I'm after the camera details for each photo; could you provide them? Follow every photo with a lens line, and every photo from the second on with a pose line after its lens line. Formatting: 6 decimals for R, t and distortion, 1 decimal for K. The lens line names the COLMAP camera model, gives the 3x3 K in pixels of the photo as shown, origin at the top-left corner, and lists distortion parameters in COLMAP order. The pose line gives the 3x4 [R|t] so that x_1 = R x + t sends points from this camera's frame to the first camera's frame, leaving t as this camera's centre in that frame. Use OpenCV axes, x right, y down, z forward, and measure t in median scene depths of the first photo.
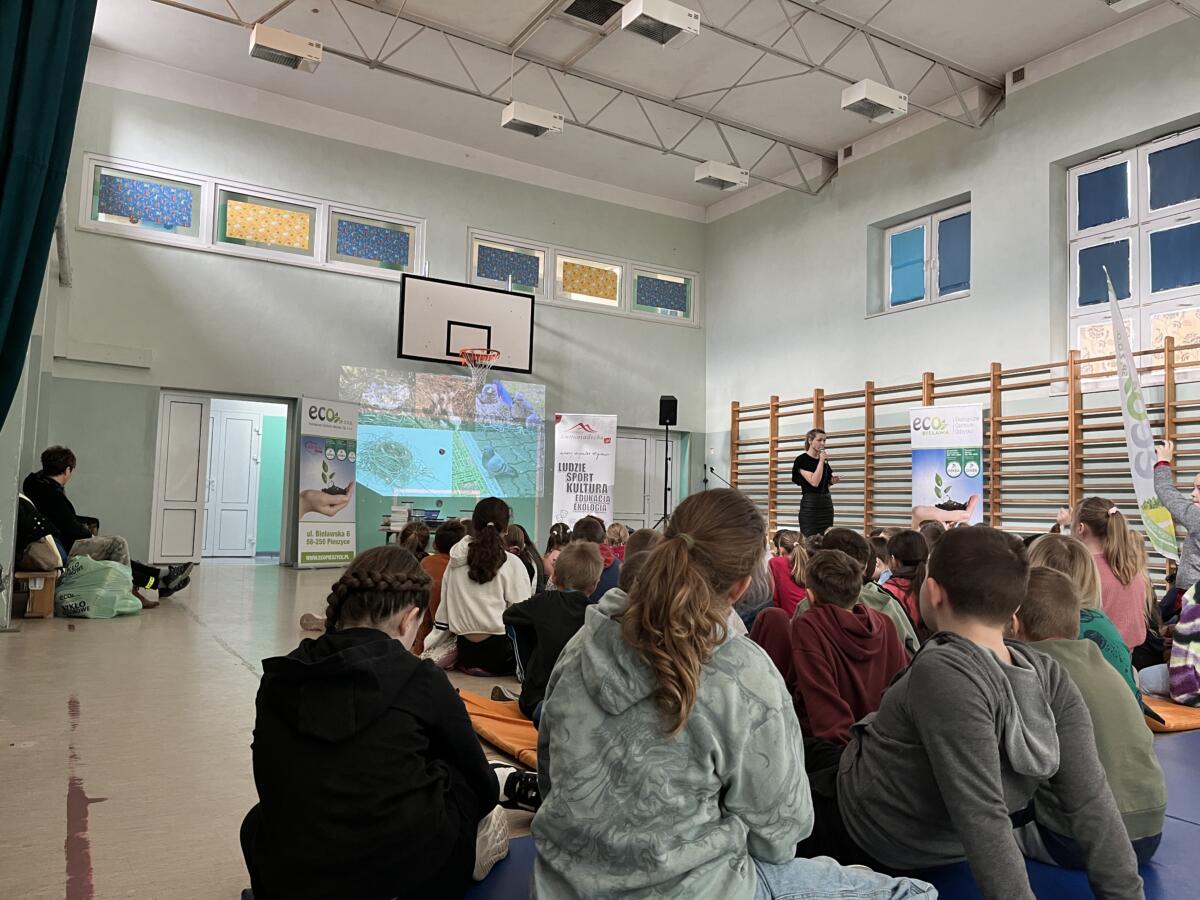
lens RADIAL K [[909.3, 0, 602.1], [0, 909.3, 449.1], [0, 0, 1]] dist [0.056206, -0.069751]
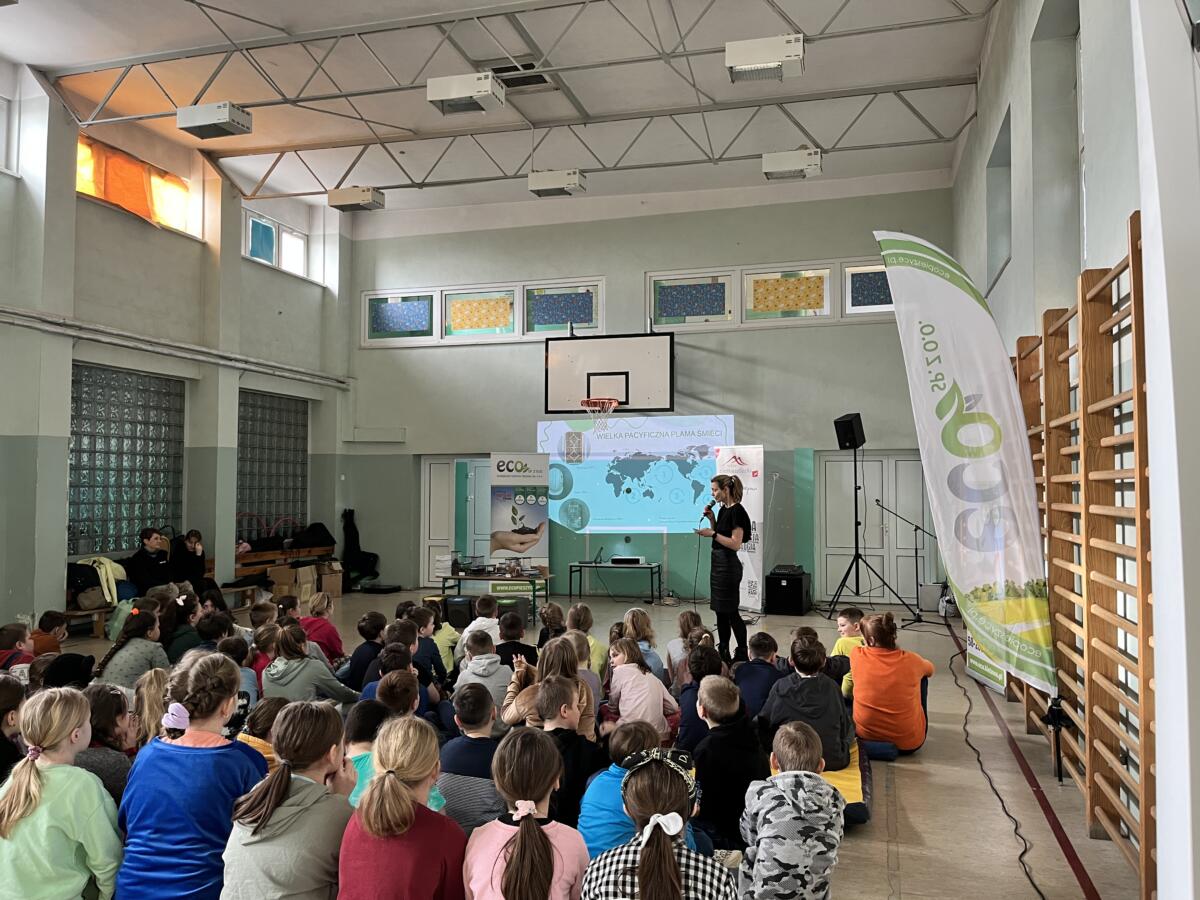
lens RADIAL K [[909.3, 0, 603.6], [0, 909.3, 460.5], [0, 0, 1]] dist [0.056206, -0.069751]
pose [[0.680515, -0.051065, -0.730953, 0.636848], [0.069147, 0.997592, -0.005318, -0.031596], [0.729464, -0.046924, 0.682408, 0.284138]]
